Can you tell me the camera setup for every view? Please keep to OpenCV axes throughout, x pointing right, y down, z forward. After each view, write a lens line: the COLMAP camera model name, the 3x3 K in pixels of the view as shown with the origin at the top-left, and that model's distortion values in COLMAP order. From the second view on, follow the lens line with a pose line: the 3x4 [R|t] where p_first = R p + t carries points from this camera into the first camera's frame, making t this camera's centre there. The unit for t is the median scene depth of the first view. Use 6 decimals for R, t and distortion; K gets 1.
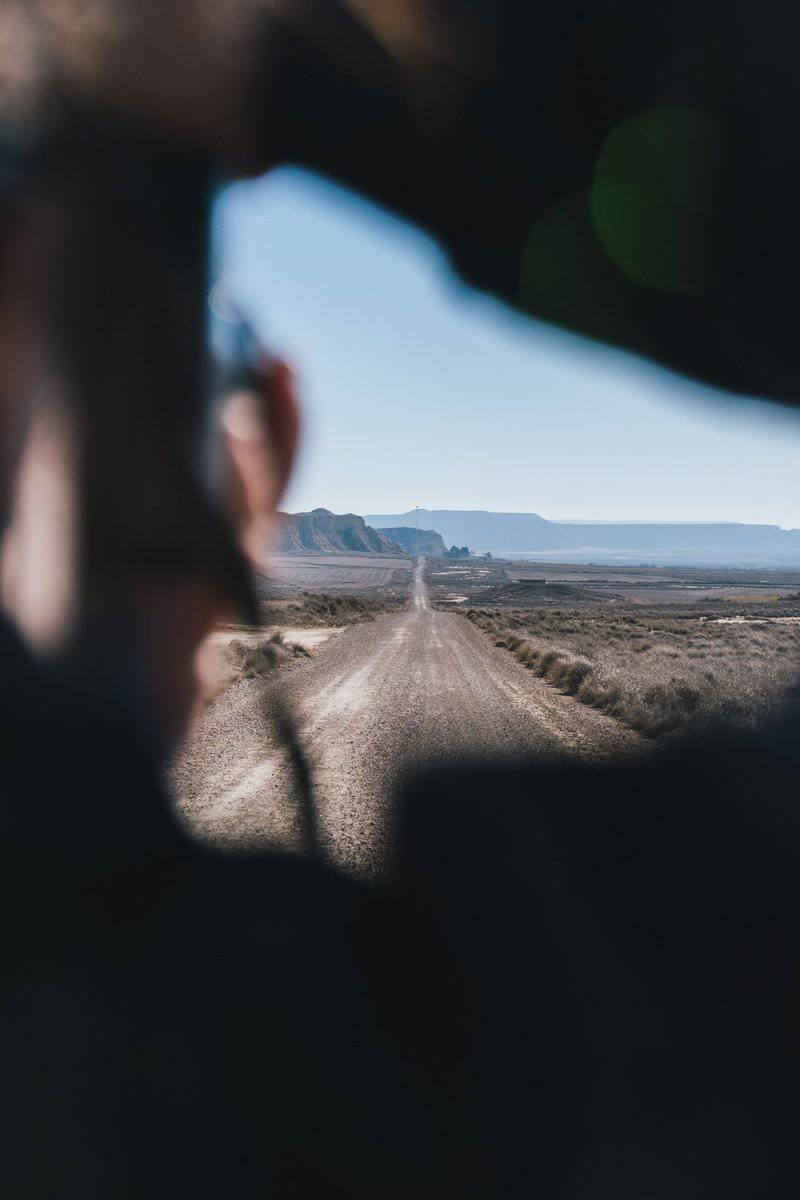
lens RADIAL K [[6638.2, 0, 399.9], [0, 6638.2, 600.0], [0, 0, 1]] dist [-0.485513, 0.000000]
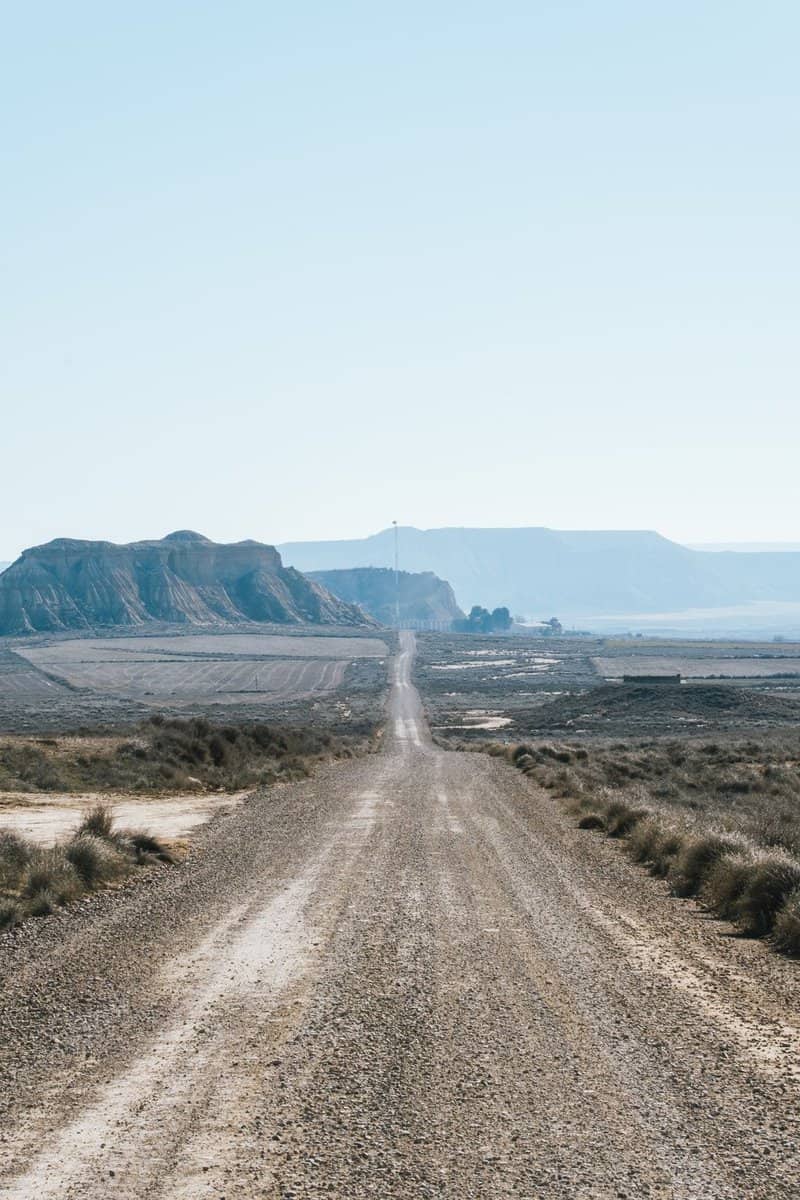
lens RADIAL K [[6638.2, 0, 400.2], [0, 6638.2, 599.8], [0, 0, 1]] dist [-0.485513, 0.000000]
pose [[0.998657, -0.023790, 0.046035, -0.018255], [0.023184, 0.999638, 0.013655, -0.014980], [-0.046343, -0.012570, 0.998846, 0.547017]]
